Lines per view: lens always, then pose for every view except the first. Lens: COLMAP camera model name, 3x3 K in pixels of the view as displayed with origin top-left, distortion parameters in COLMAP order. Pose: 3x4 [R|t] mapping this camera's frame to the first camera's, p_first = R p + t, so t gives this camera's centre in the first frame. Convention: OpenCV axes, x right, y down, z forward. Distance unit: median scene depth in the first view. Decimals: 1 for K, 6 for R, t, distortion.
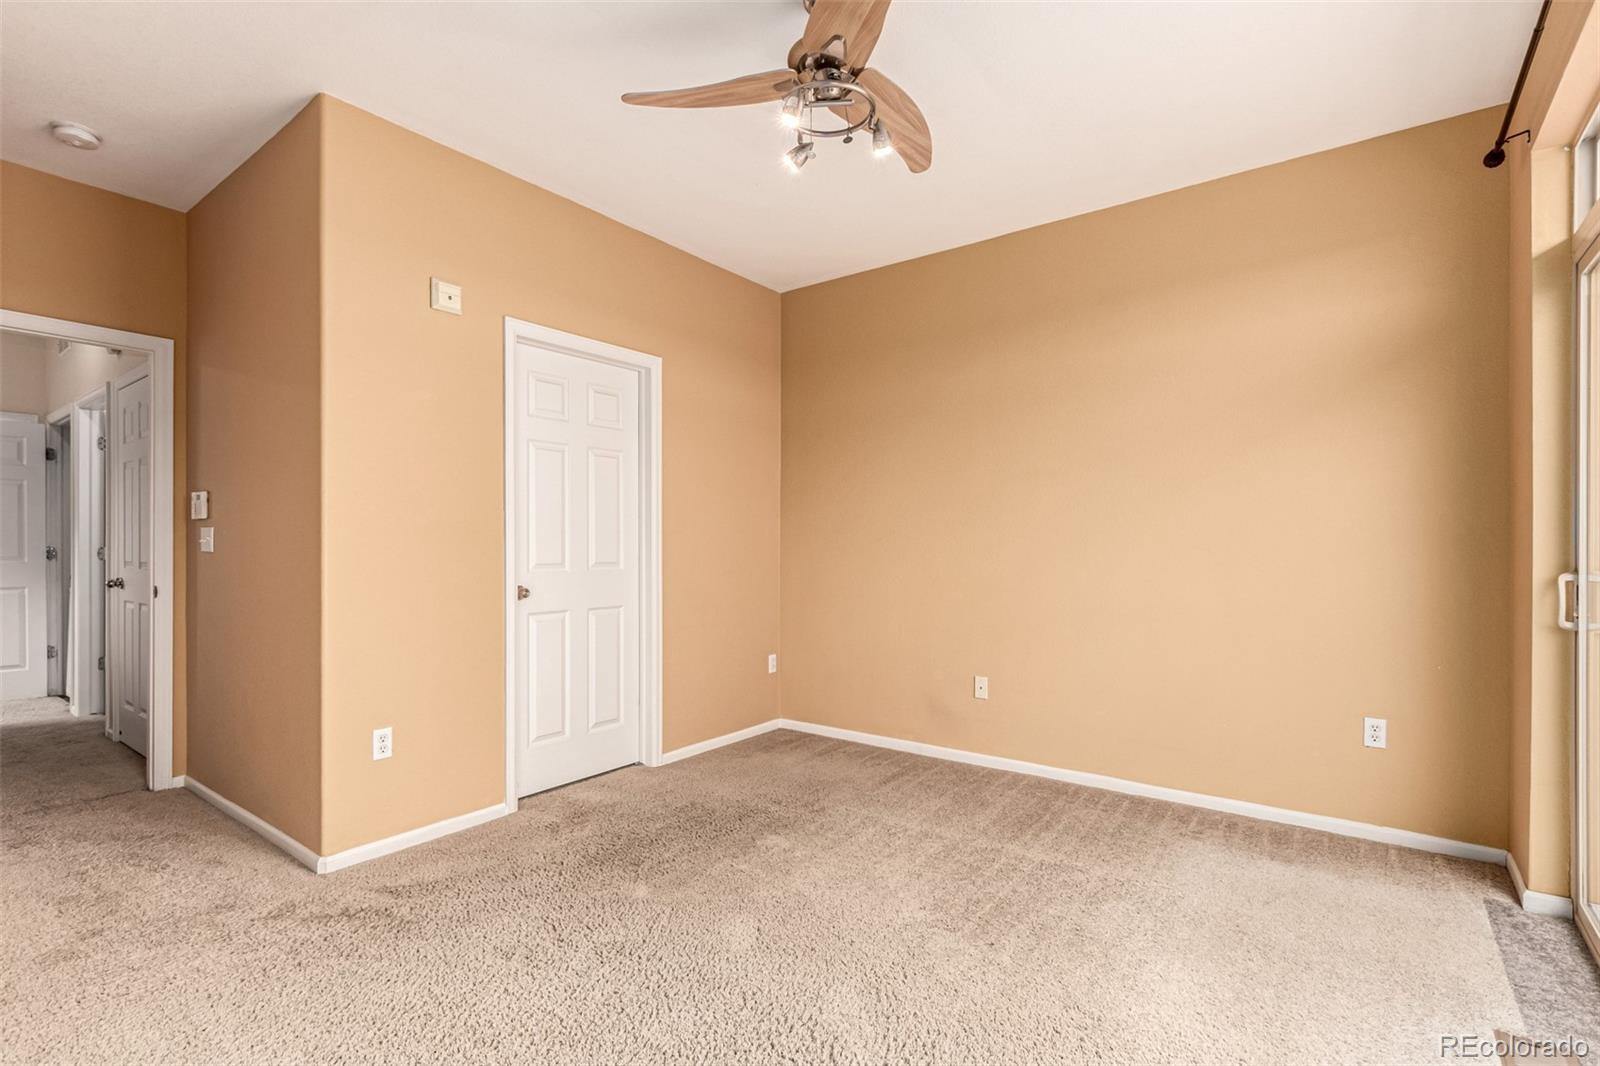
lens RADIAL K [[731.6, 0, 794.5], [0, 731.6, 539.1], [0, 0, 1]] dist [0.001891, -0.000631]
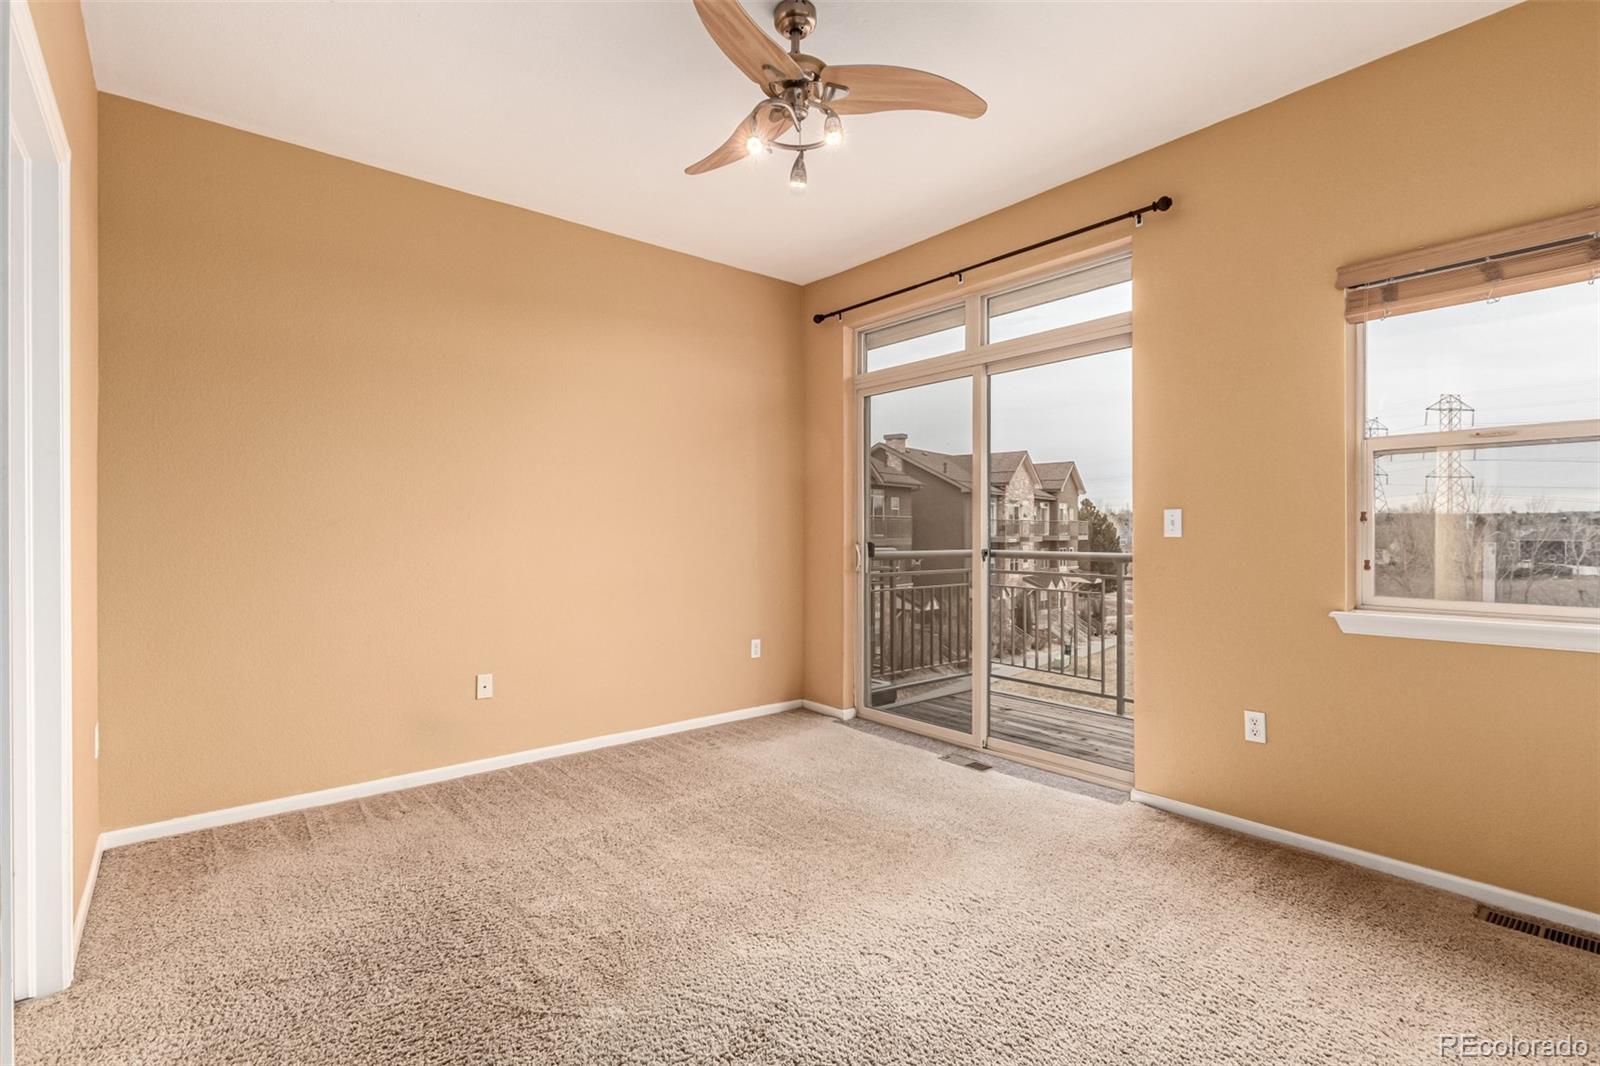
lens RADIAL K [[731.6, 0, 794.5], [0, 731.6, 539.1], [0, 0, 1]] dist [0.001891, -0.000631]
pose [[0.222980, -0.007302, 0.974796, -0.643378], [-0.005845, 0.999944, 0.008828, 0.012333], [-0.974806, -0.007666, 0.222925, 0.504660]]
